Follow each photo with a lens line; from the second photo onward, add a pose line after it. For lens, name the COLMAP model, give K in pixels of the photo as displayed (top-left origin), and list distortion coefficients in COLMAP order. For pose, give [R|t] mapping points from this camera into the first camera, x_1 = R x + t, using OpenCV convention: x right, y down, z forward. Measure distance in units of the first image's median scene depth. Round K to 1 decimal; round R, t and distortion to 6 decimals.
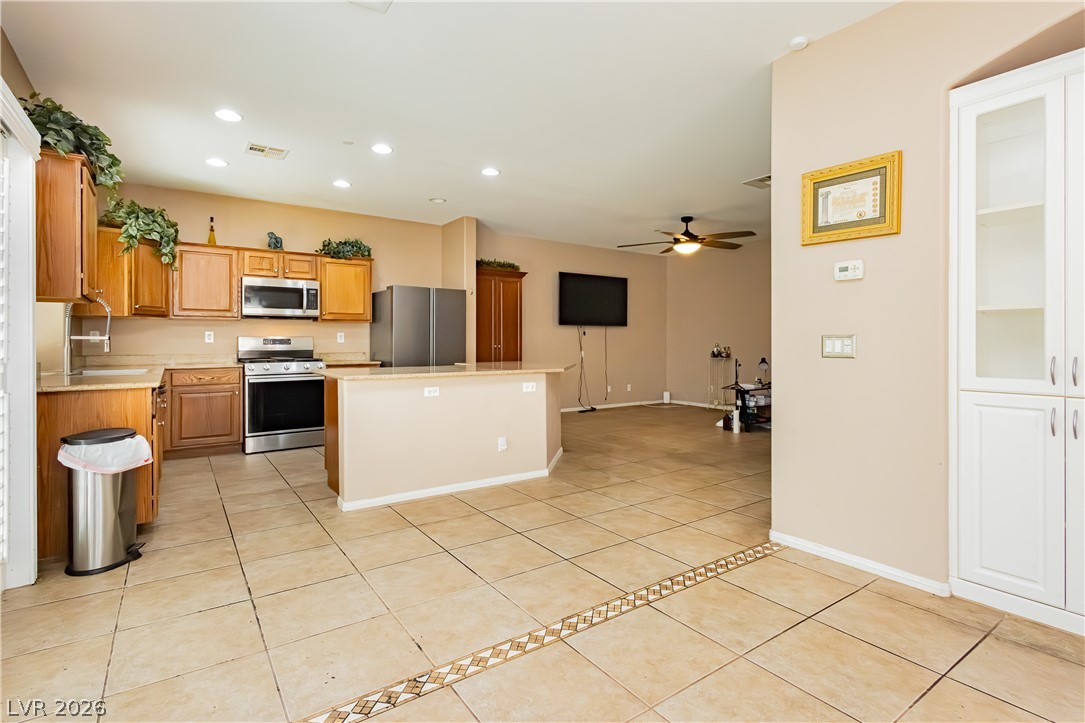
lens RADIAL K [[524.1, 0, 554.3], [0, 524.1, 342.9], [0, 0, 1]] dist [0.008689, 0.000622]
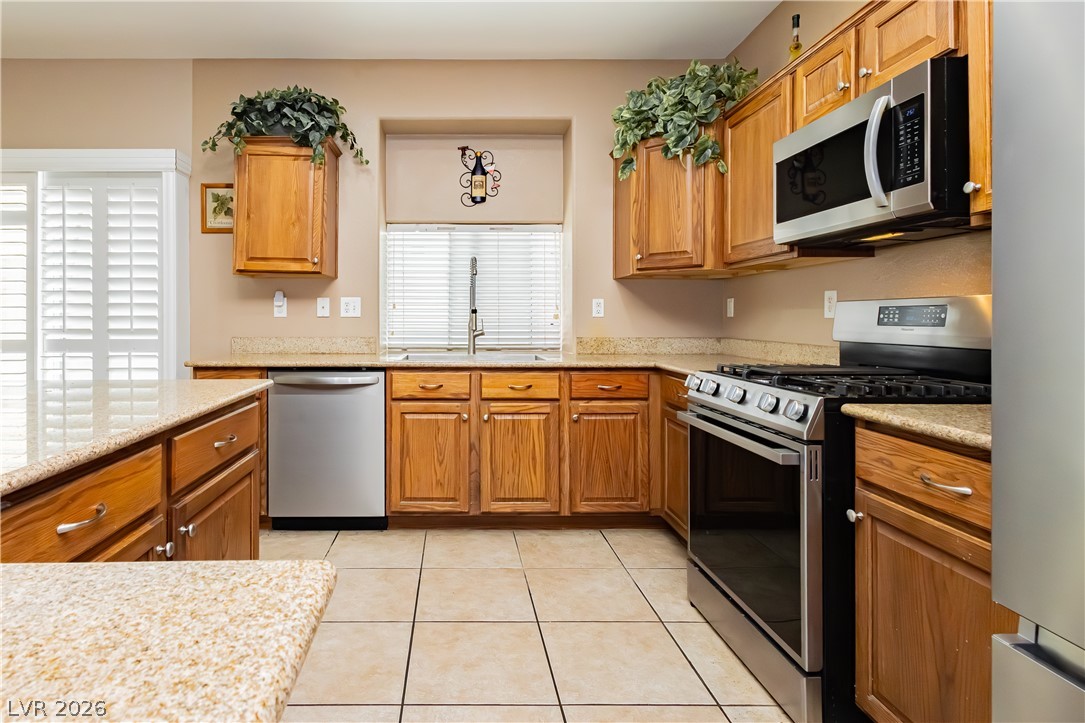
lens RADIAL K [[573.5, 0, 455.4], [0, 573.5, 313.1], [0, 0, 1]] dist [0.004743, -0.001554]
pose [[-0.589836, -0.002488, -0.807519, -0.130214], [-0.000959, 0.999997, -0.002380, -0.003249], [0.807522, -0.000630, -0.589837, 1.083310]]
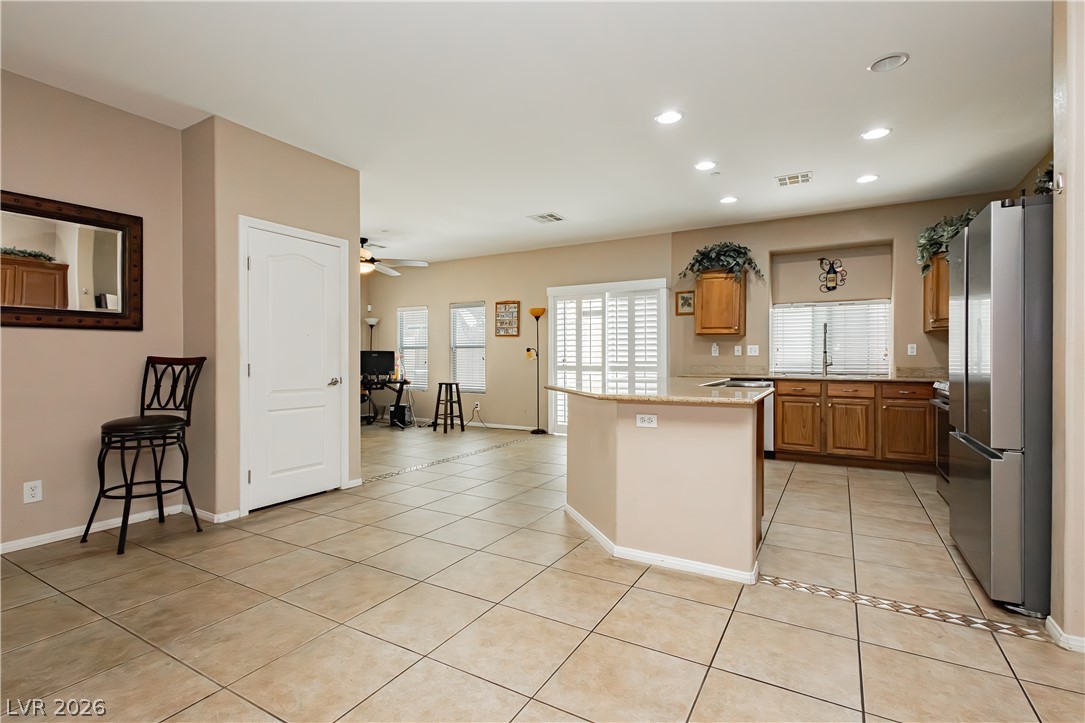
lens RADIAL K [[509.9, 0, 534.0], [0, 509.9, 358.1], [0, 0, 1]] dist [0.002614, 0.000839]
pose [[-0.921822, 0.001749, -0.387610, 0.296171], [0.000613, 0.999995, 0.003055, 0.001460], [0.387614, 0.002579, -0.921818, 1.452903]]
